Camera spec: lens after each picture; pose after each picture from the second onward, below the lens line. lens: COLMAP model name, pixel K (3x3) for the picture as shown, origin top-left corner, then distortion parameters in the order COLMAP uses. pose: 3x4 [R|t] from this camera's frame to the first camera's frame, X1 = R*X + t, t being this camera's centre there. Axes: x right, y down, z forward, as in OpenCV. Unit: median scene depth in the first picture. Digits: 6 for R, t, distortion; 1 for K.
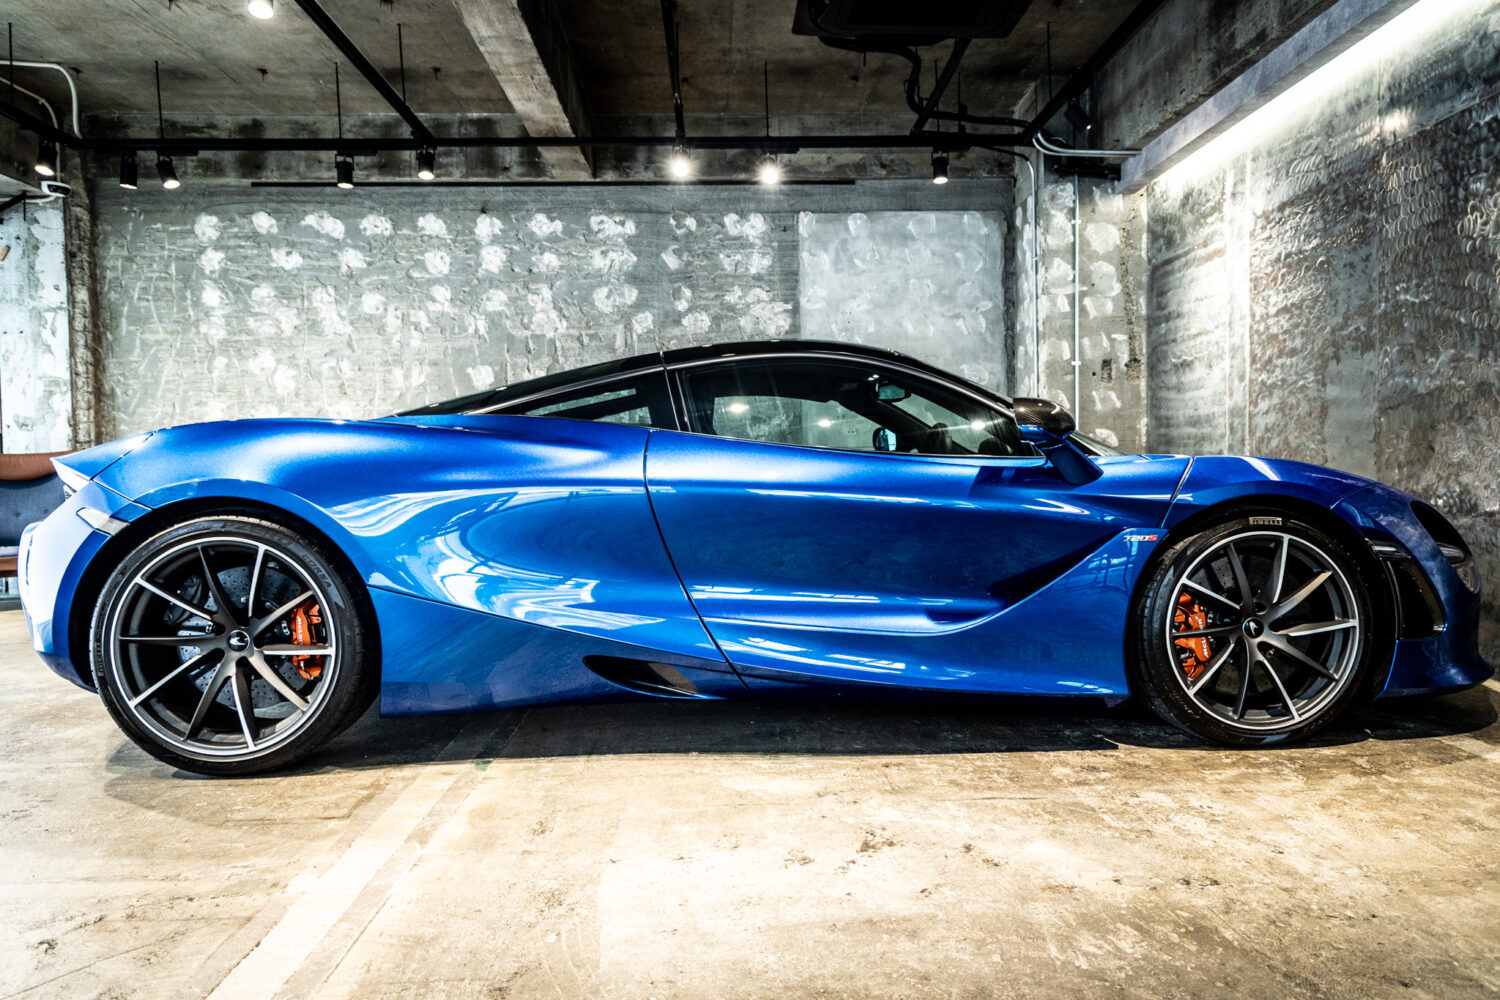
lens RADIAL K [[1032.9, 0, 756.7], [0, 1032.9, 505.8], [0, 0, 1]] dist [0.016921, -0.002433]
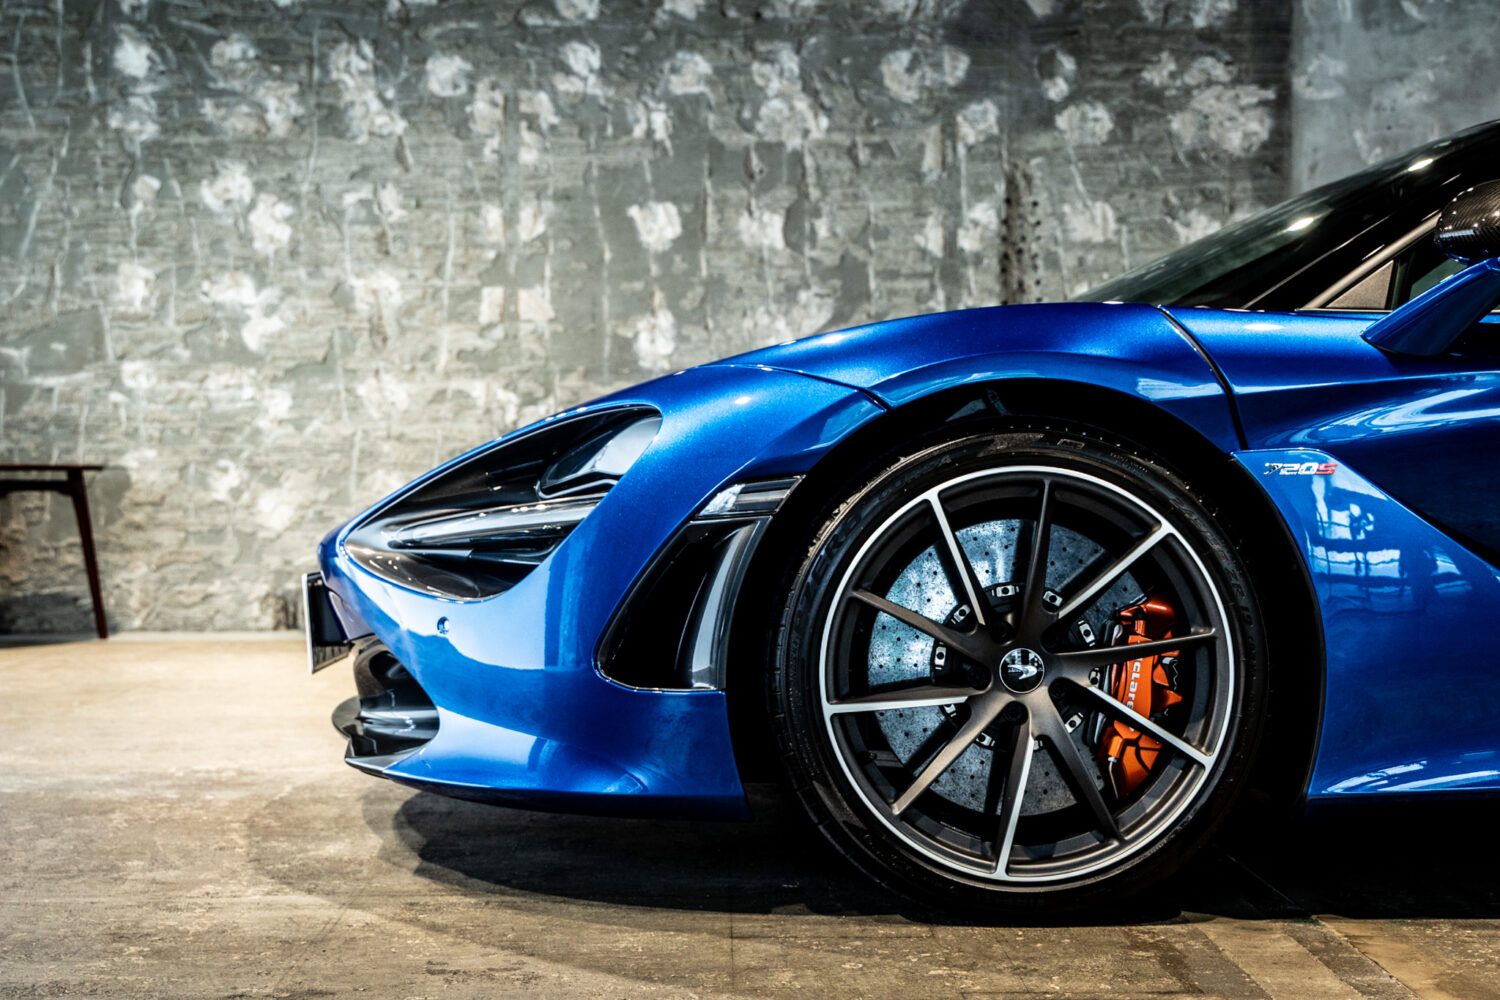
lens RADIAL K [[2068.1, 0, 764.8], [0, 2068.1, 495.3], [0, 0, 1]] dist [0.023637, 0.000000]
pose [[0.999728, 0.018303, -0.014480, -0.203127], [-0.018653, 0.999527, -0.024431, 0.031288], [0.014026, 0.024694, 0.999597, 0.000027]]
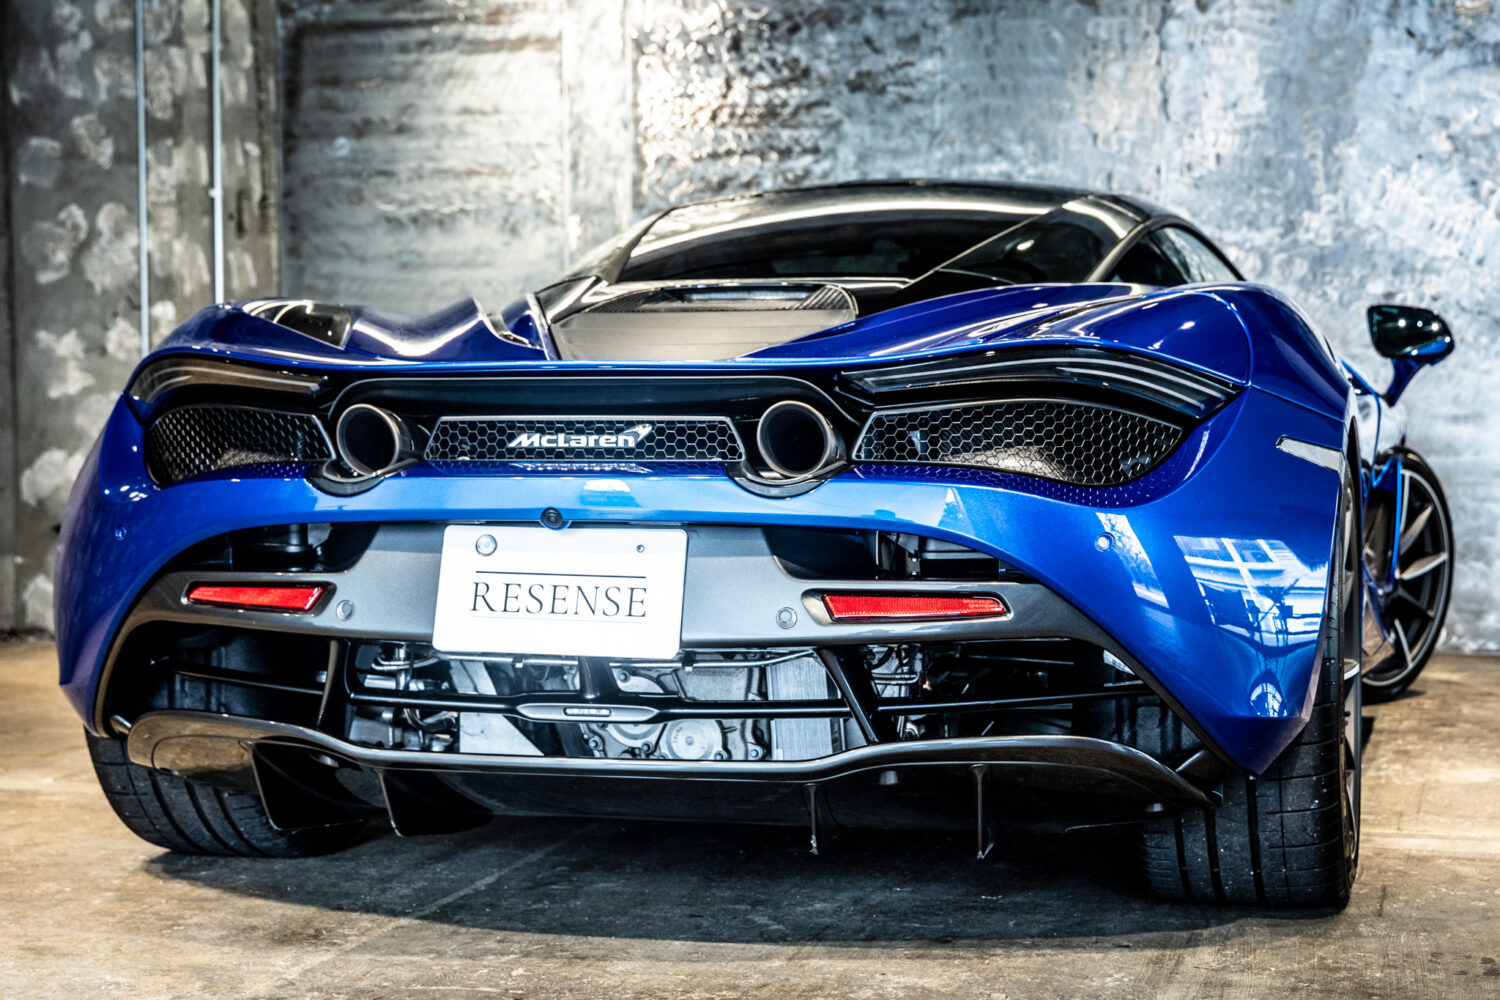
lens RADIAL K [[2681.3, 0, 782.2], [0, 2681.3, 463.9], [0, 0, 1]] dist [0.070476, 0.000000]
pose [[0.302501, -0.007824, 0.953117, -0.806692], [0.035349, 0.999370, -0.003016, 0.005821], [-0.952493, 0.034604, 0.302587, 0.335646]]
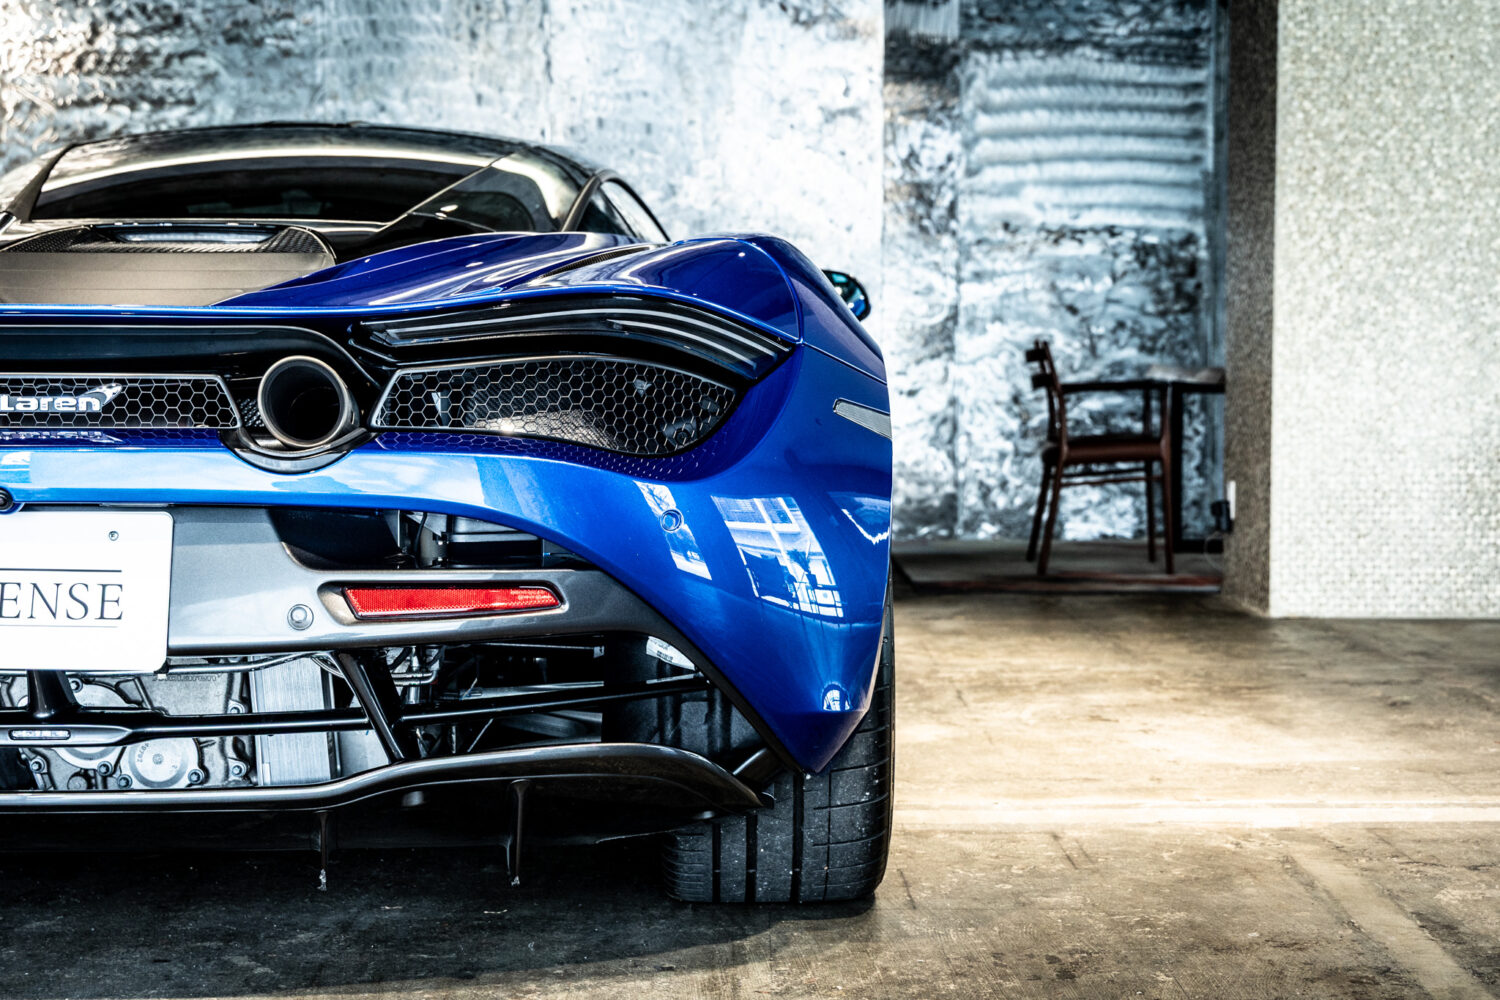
lens RADIAL K [[2400.9, 0, 763.9], [0, 2400.9, 468.6], [0, 0, 1]] dist [0.052115, 0.000000]
pose [[0.033059, -0.029248, 0.999025, -0.699358], [0.038782, 0.998856, 0.027960, 0.002435], [-0.998701, 0.037820, 0.034155, 0.401913]]
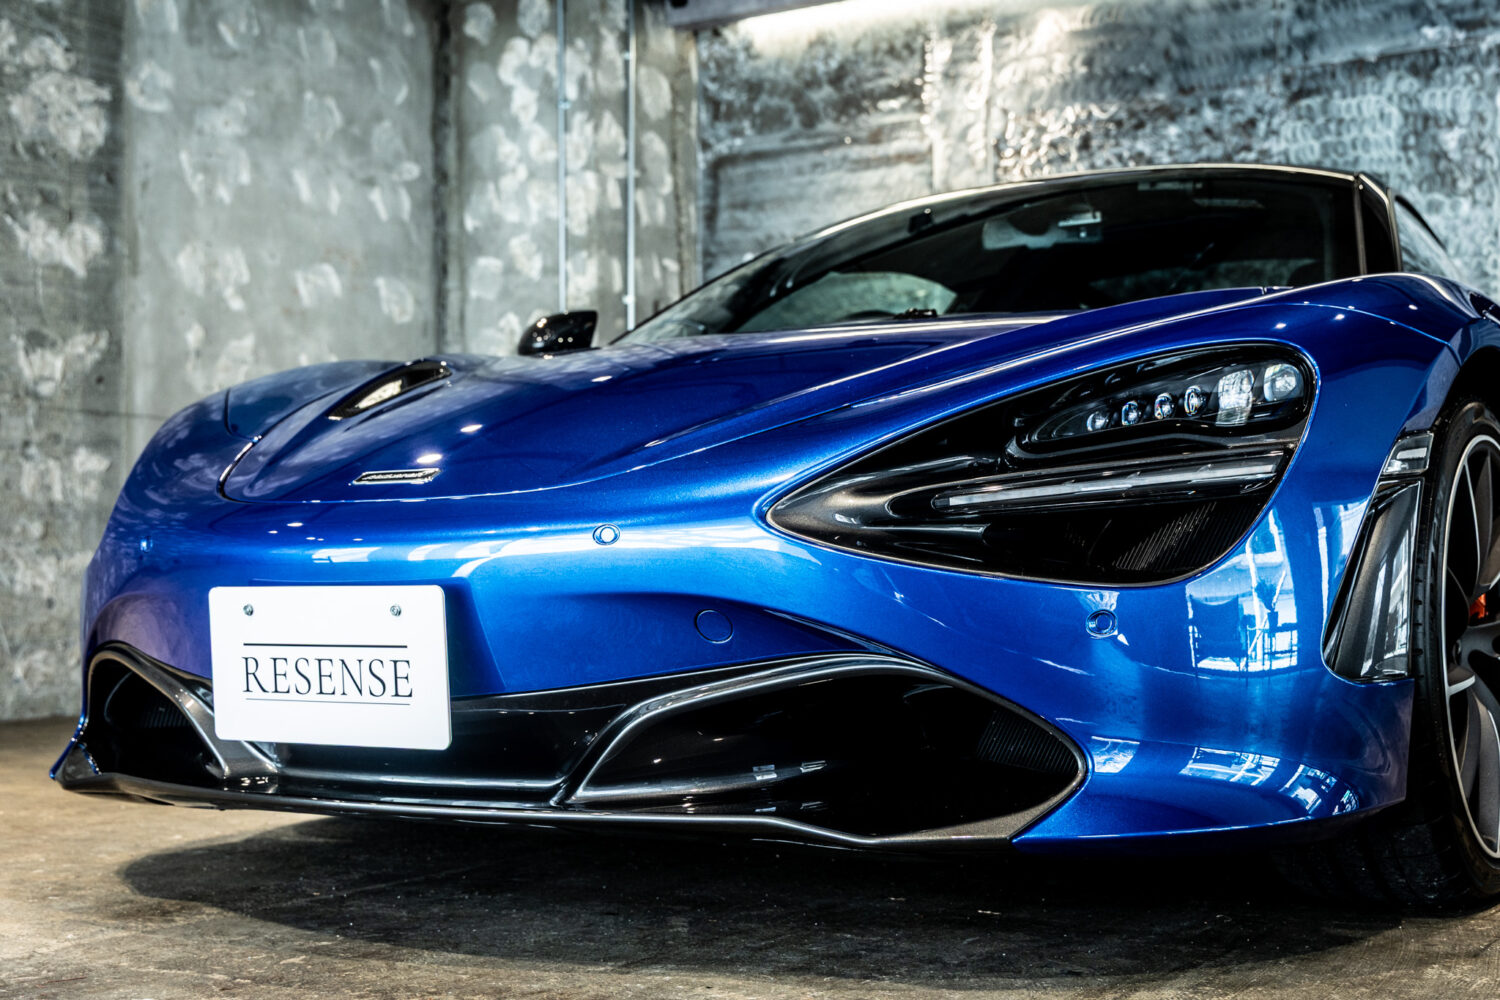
lens RADIAL K [[2068.1, 0, 766.6], [0, 2068.1, 485.8], [0, 0, 1]] dist [0.023637, 0.000000]
pose [[0.557671, 0.050479, 0.828526, -0.560012], [0.026237, 0.996578, -0.078378, 0.052801], [-0.829648, 0.065447, 0.554438, 0.298222]]
